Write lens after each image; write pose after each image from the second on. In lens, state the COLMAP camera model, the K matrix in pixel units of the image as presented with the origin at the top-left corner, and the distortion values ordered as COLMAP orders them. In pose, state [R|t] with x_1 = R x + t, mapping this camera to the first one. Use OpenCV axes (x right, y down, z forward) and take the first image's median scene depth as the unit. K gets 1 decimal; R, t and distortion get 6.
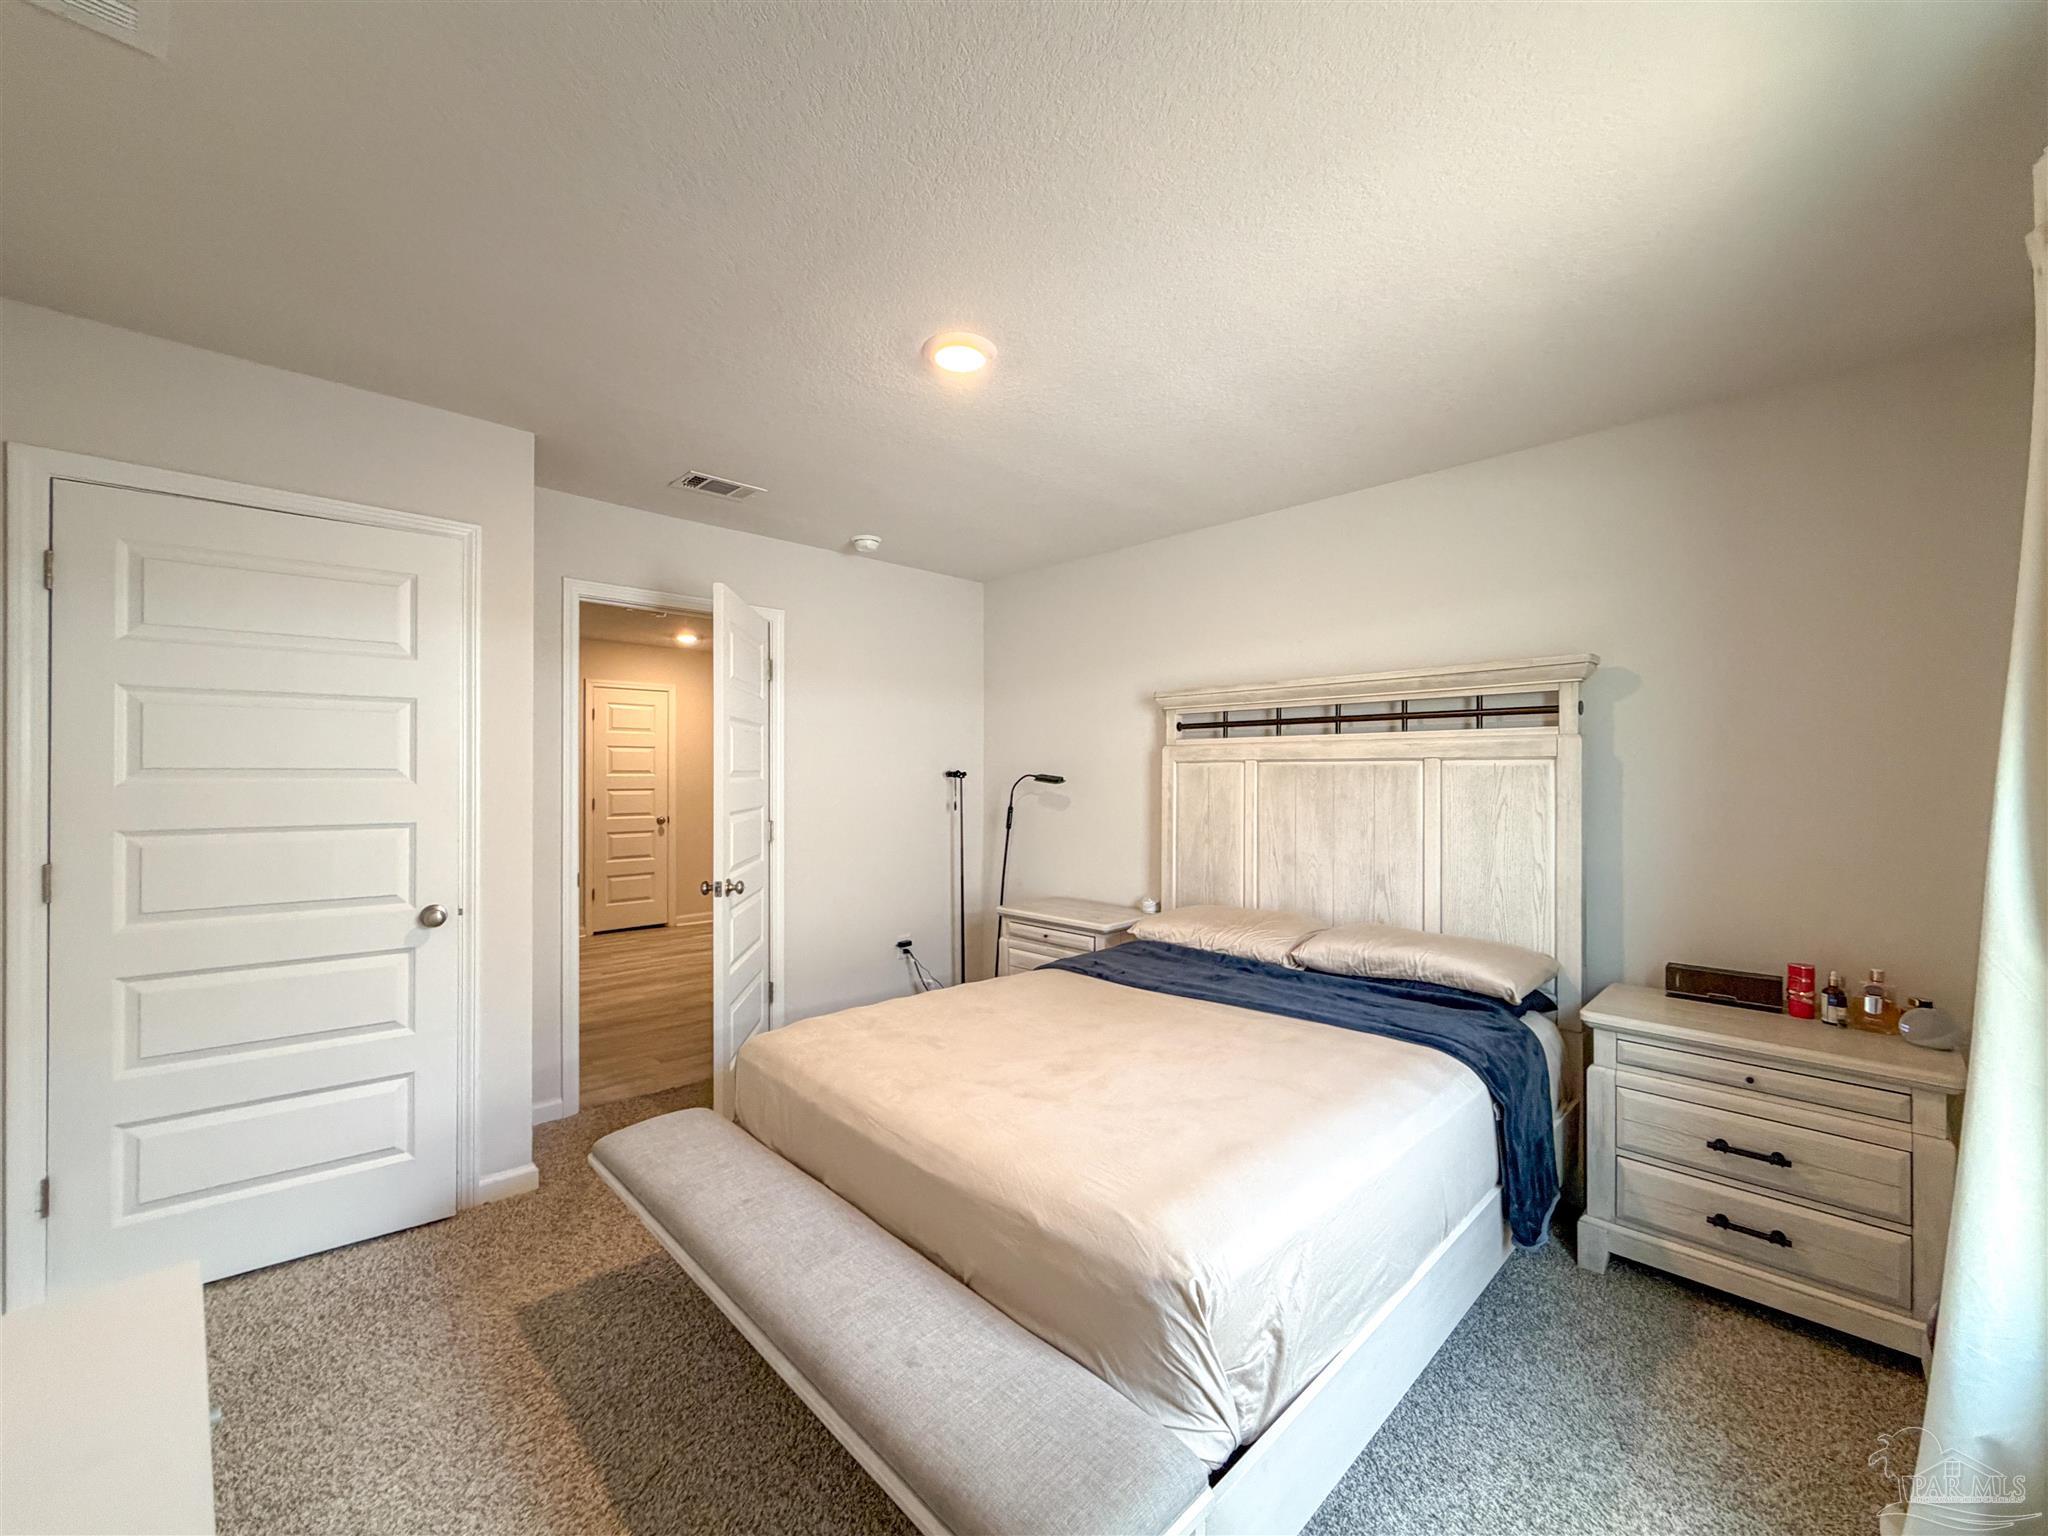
lens RADIAL K [[818.5, 0, 1019.6], [0, 818.5, 770.1], [0, 0, 1]] dist [-0.000006, 0.000189]
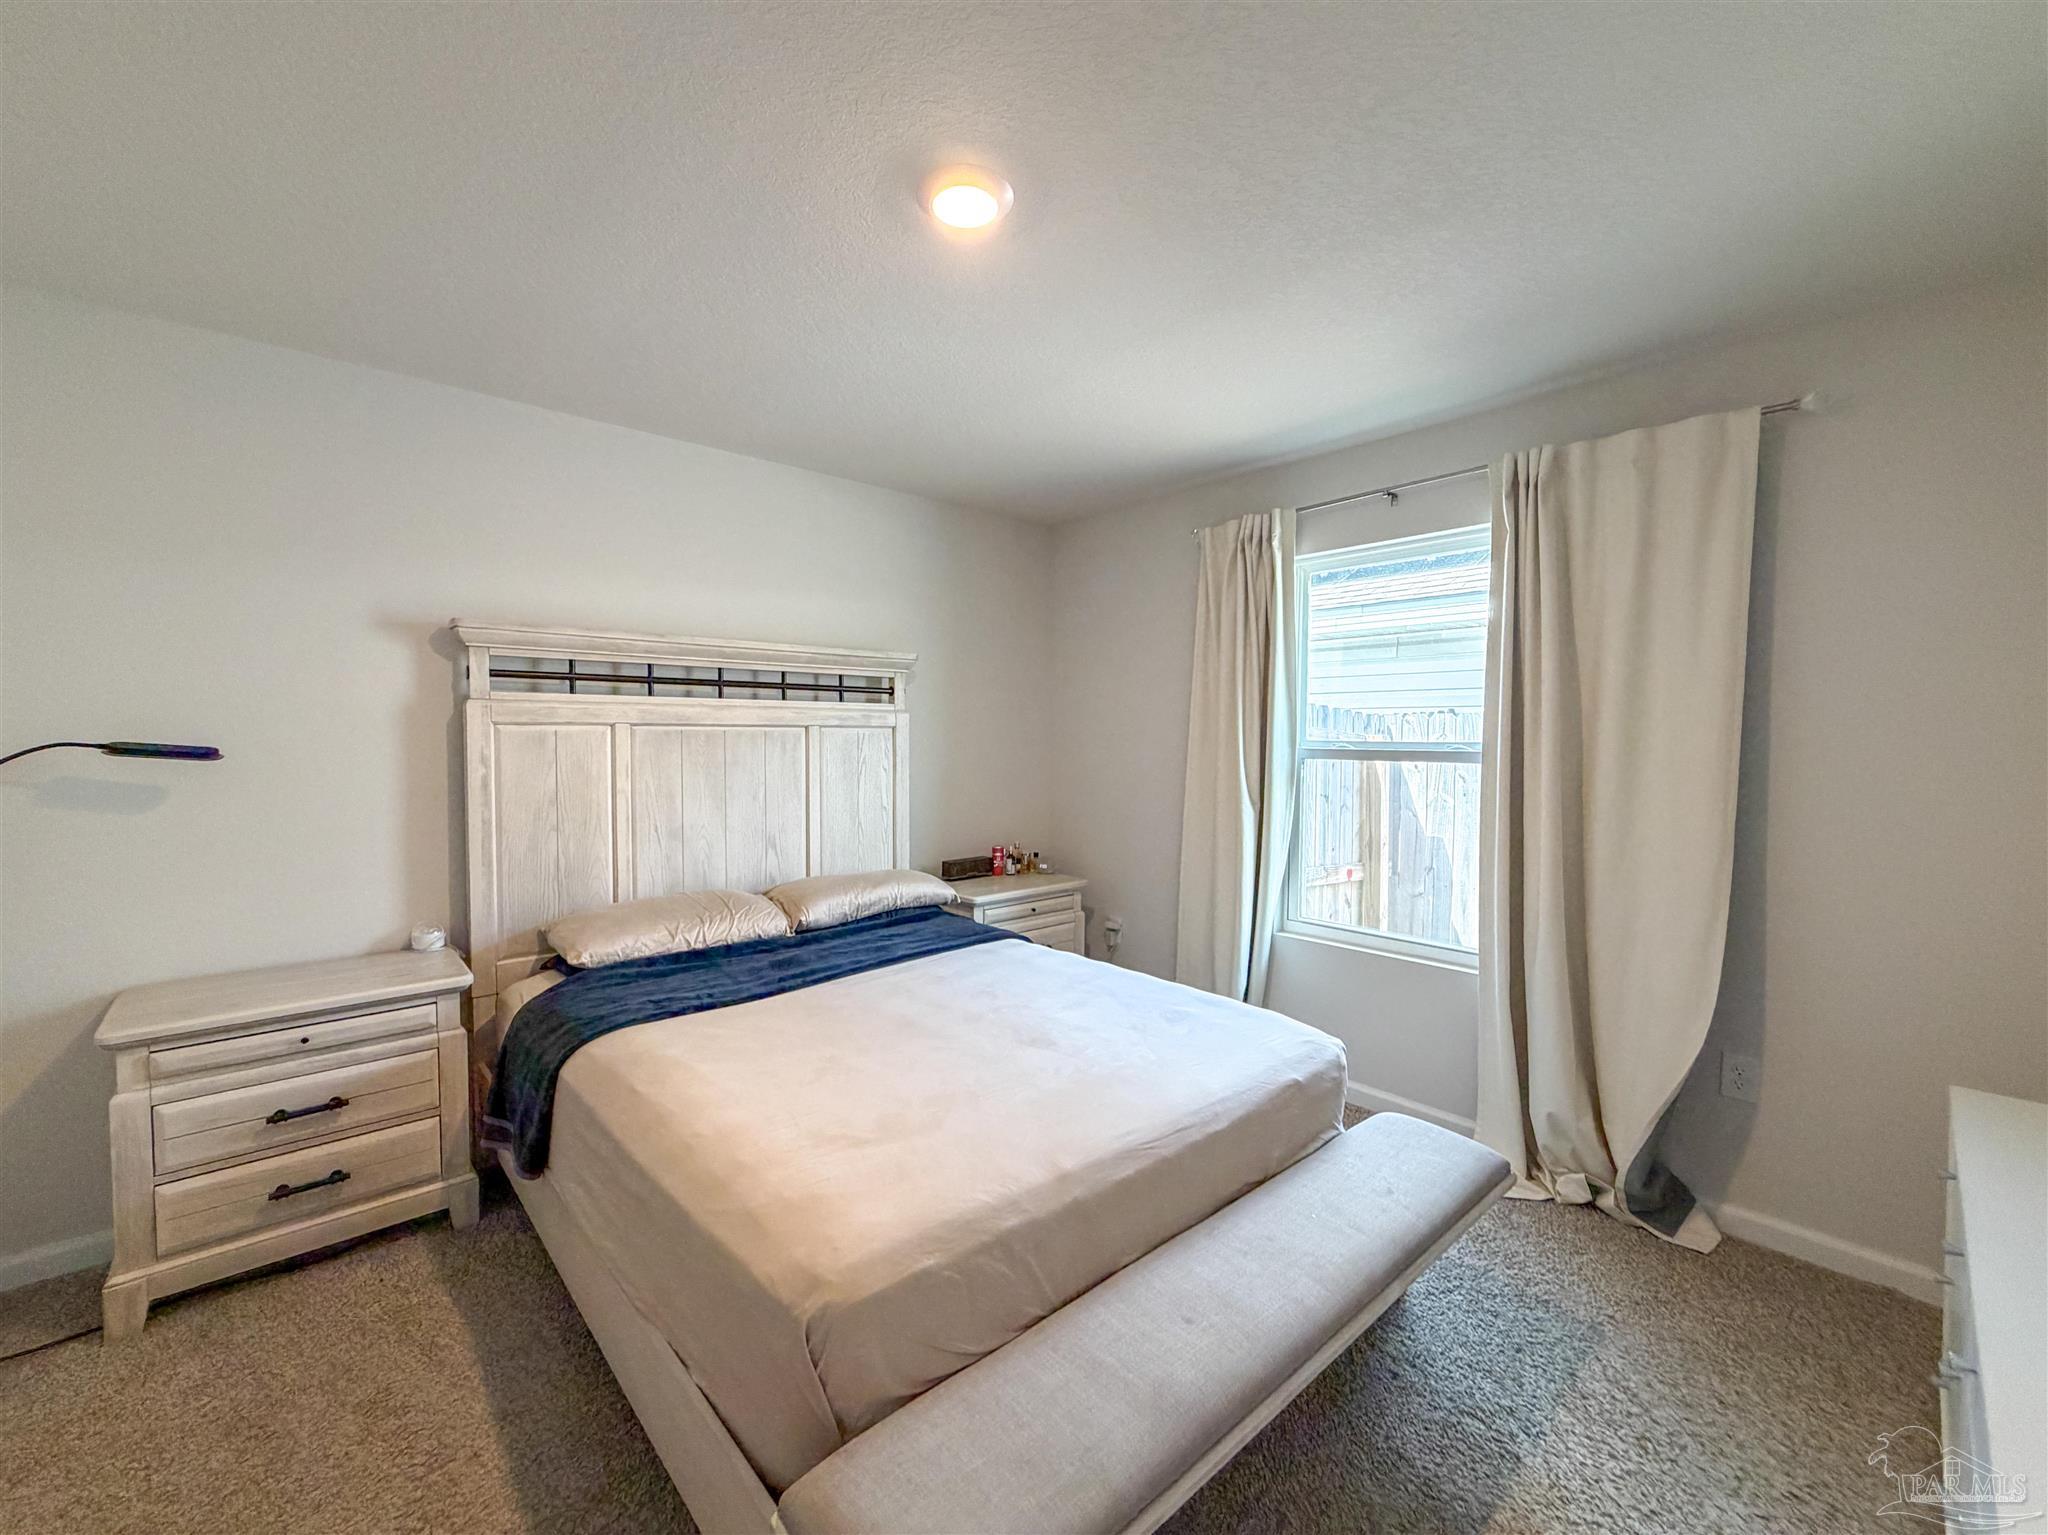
lens RADIAL K [[822.3, 0, 1018.7], [0, 822.3, 768.6], [0, 0, 1]] dist [0.000220, -0.000088]
pose [[0.056354, -0.038259, 0.997678, -0.601440], [-0.004193, 0.999248, 0.038556, -0.000002], [-0.998402, -0.006356, 0.056151, 0.631014]]
